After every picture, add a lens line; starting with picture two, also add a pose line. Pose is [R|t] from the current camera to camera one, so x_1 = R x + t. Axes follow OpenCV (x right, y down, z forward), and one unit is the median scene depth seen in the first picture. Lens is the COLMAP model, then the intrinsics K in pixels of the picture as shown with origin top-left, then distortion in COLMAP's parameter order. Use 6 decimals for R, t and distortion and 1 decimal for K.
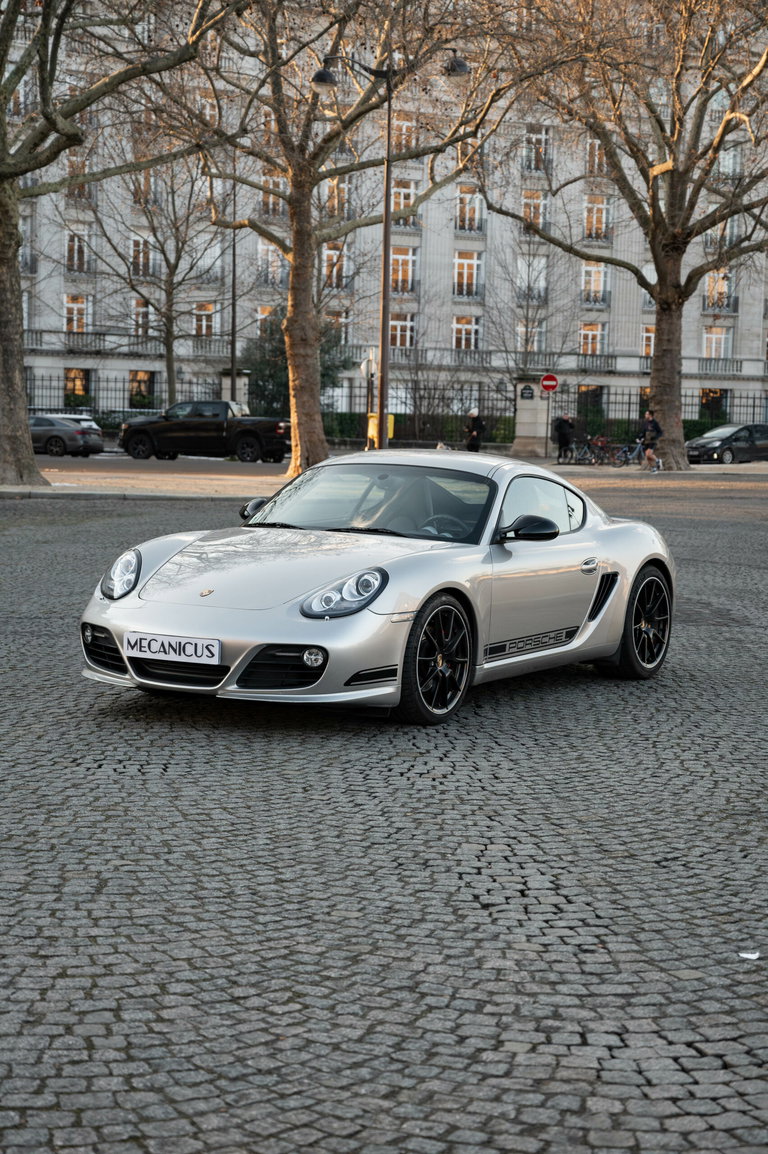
lens RADIAL K [[2187.1, 0, 384.8], [0, 2187.1, 607.2], [0, 0, 1]] dist [0.001470, -0.025203]
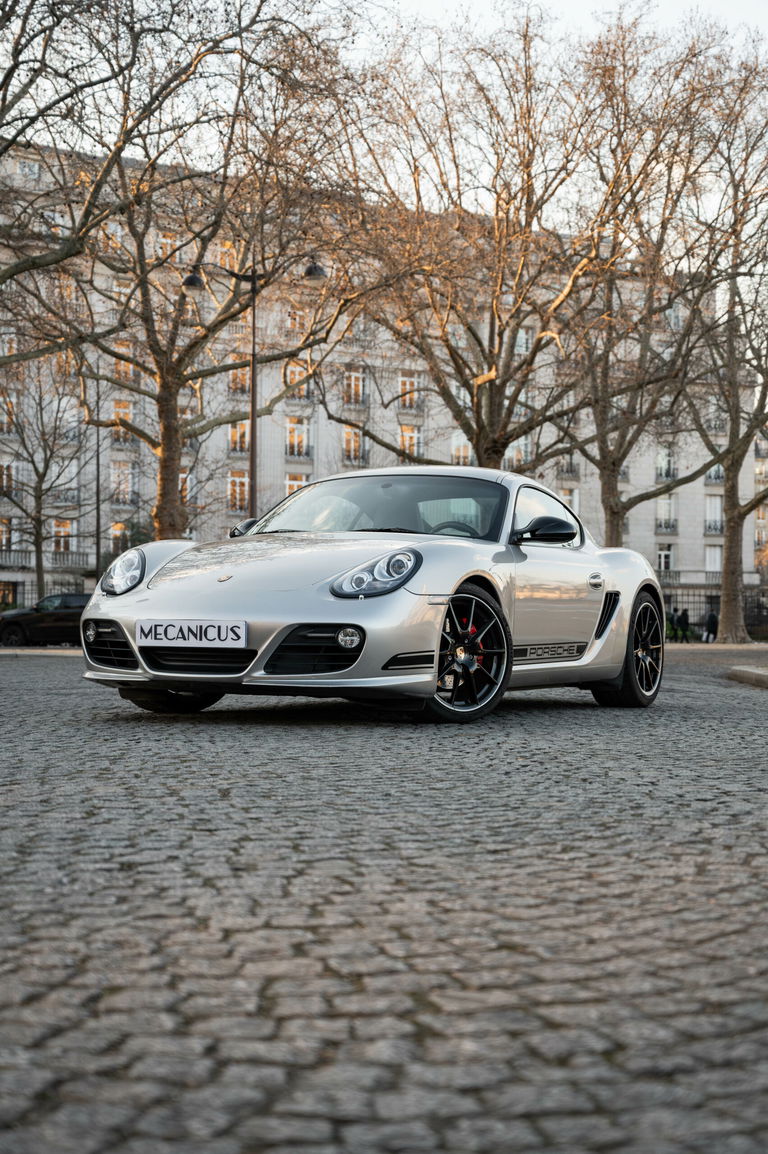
lens RADIAL K [[1923.3, 0, 424.0], [0, 1923.3, 579.2], [0, 0, 1]] dist [-0.010939, -0.021553]
pose [[0.993672, -0.014652, 0.111358, -0.015646], [0.027628, 0.992878, -0.115890, 0.015546], [-0.108867, 0.118233, 0.987000, 0.033161]]
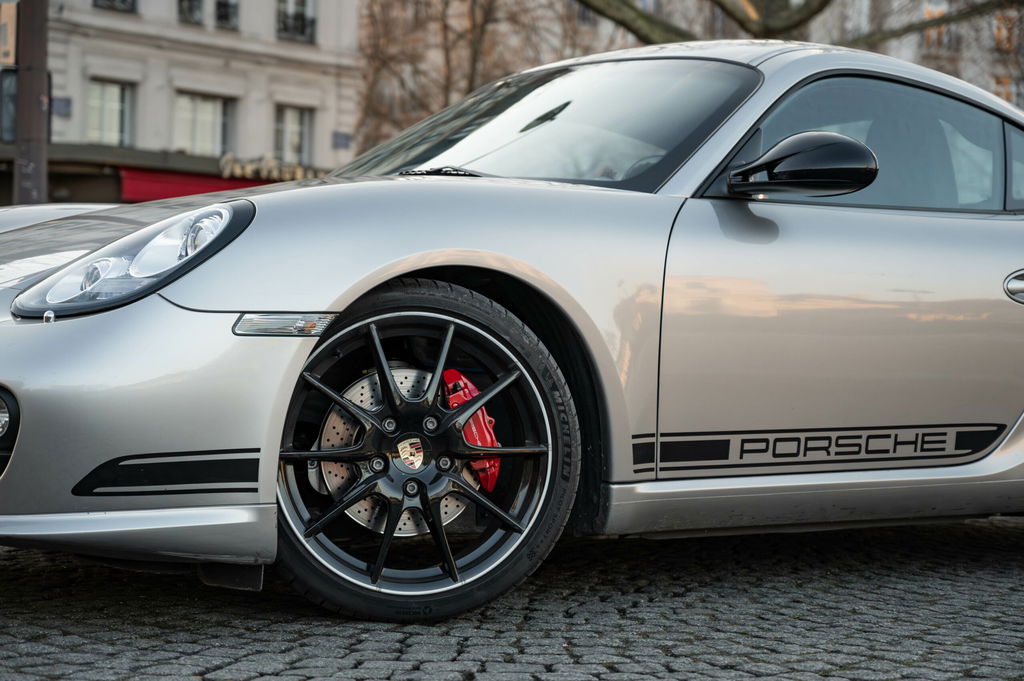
lens RADIAL K [[2233.7, 0, 510.1], [0, 2233.7, 375.6], [0, 0, 1]] dist [0.021786, -0.304663]
pose [[0.917558, -0.013799, -0.397363, 0.033925], [-0.028819, 0.994461, -0.101081, 0.008843], [0.396556, 0.104199, 0.912078, 0.114658]]
